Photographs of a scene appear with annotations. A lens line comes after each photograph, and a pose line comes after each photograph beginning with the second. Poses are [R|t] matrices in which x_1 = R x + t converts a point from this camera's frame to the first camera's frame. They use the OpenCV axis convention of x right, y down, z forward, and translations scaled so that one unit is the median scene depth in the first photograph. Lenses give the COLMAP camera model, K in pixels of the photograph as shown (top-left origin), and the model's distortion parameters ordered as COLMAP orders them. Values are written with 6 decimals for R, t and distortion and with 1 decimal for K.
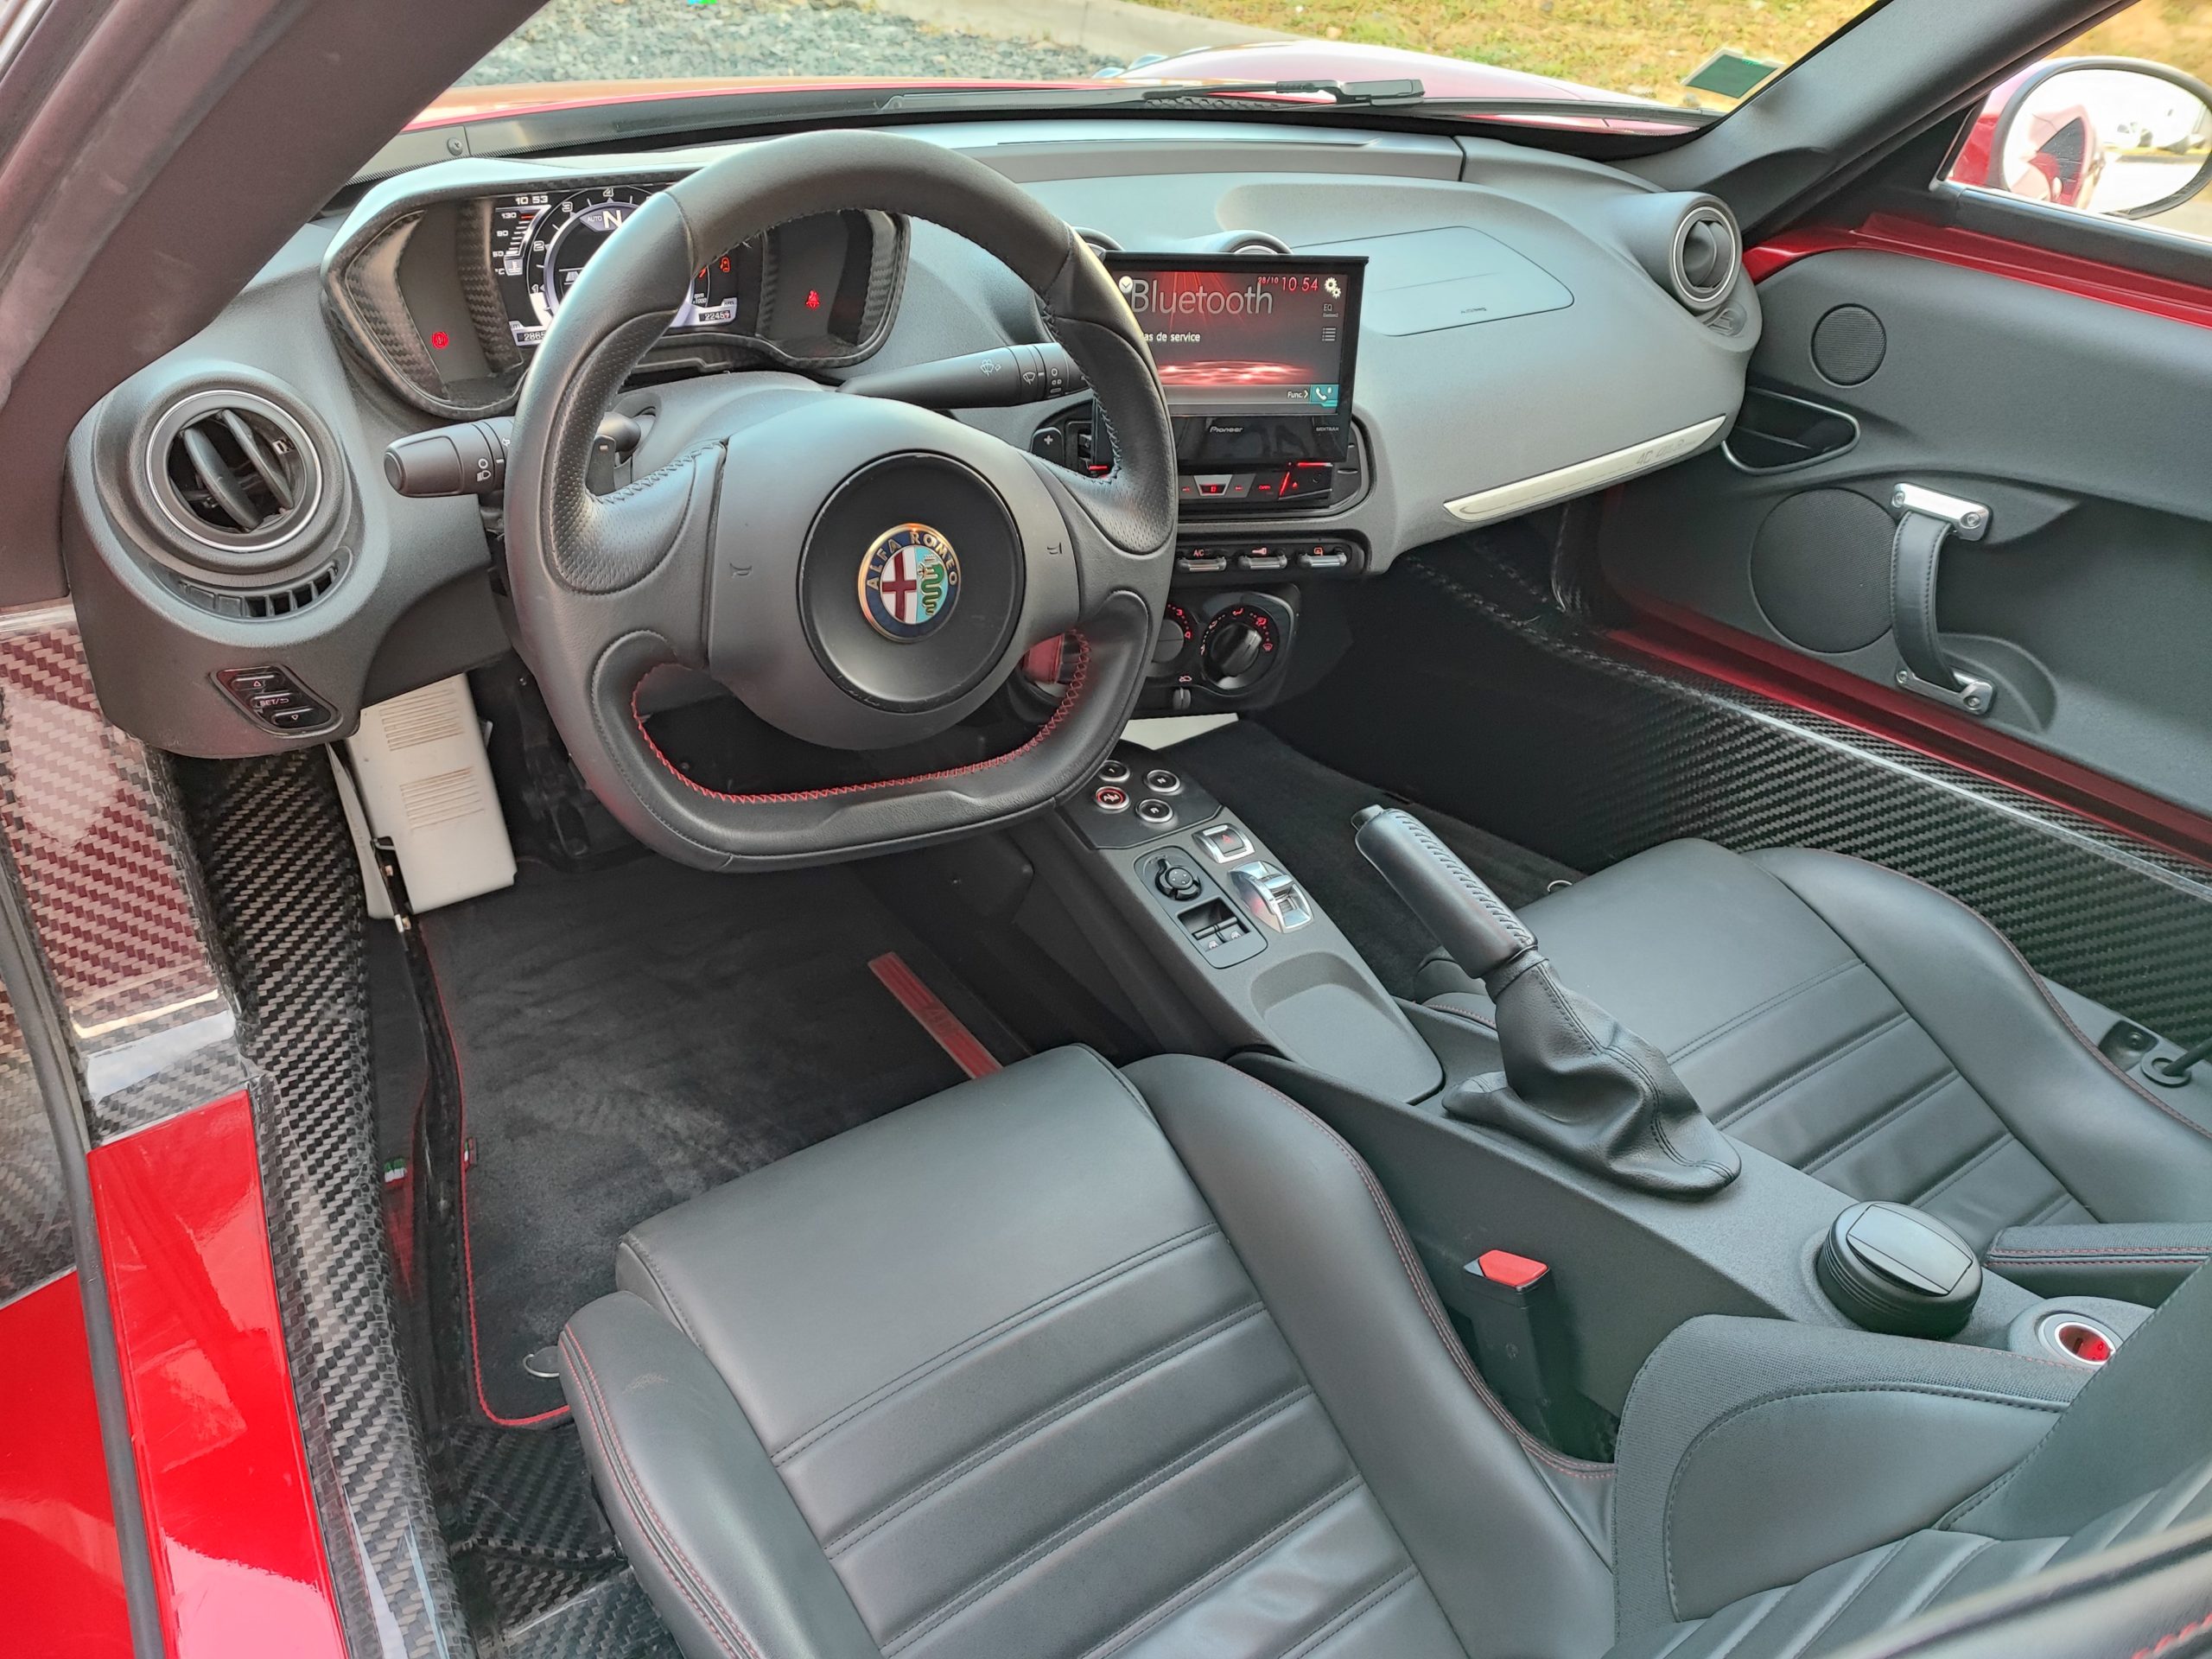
lens RADIAL K [[1560.7, 0, 1087.0], [0, 1560.7, 826.3], [0, 0, 1]] dist [0.007638, -0.001387]
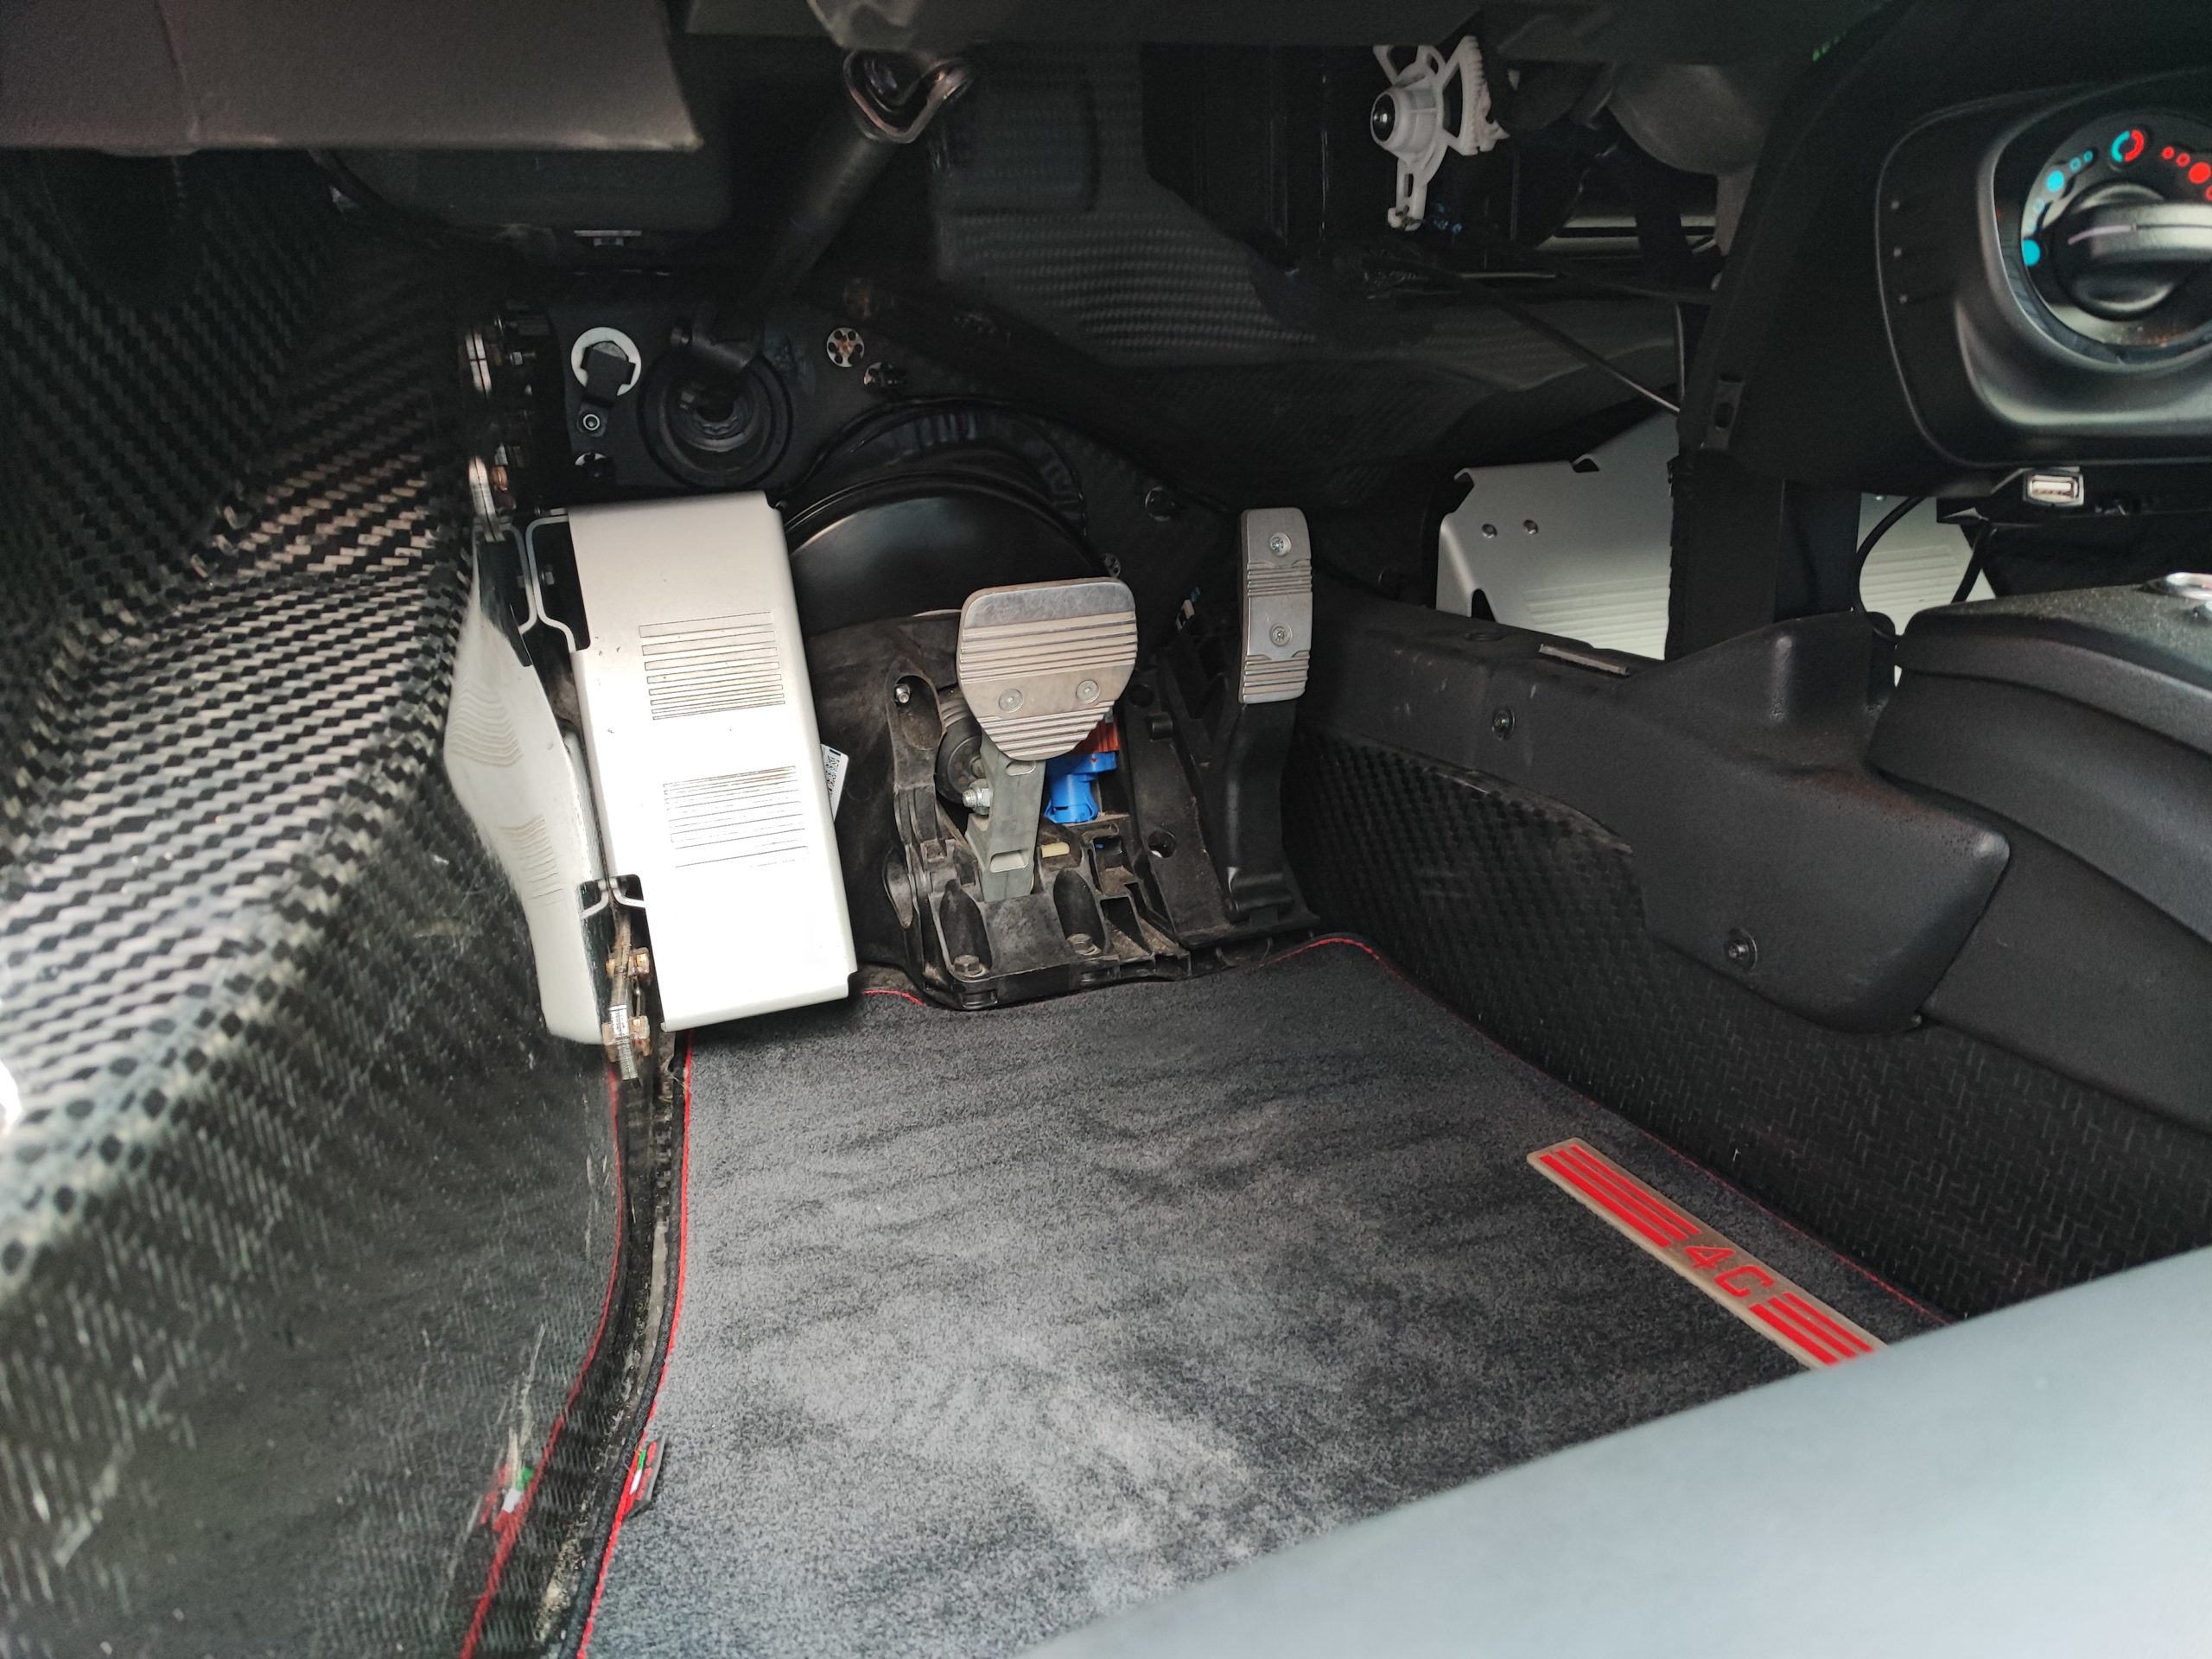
lens RADIAL K [[1560.7, 0, 1114.2], [0, 1560.7, 843.2], [0, 0, 1]] dist [0.007638, -0.001387]
pose [[0.965703, -0.032019, -0.257669, -0.151436], [-0.043057, 0.958881, -0.280525, 0.149488], [0.256056, 0.281998, 0.924615, 0.563237]]
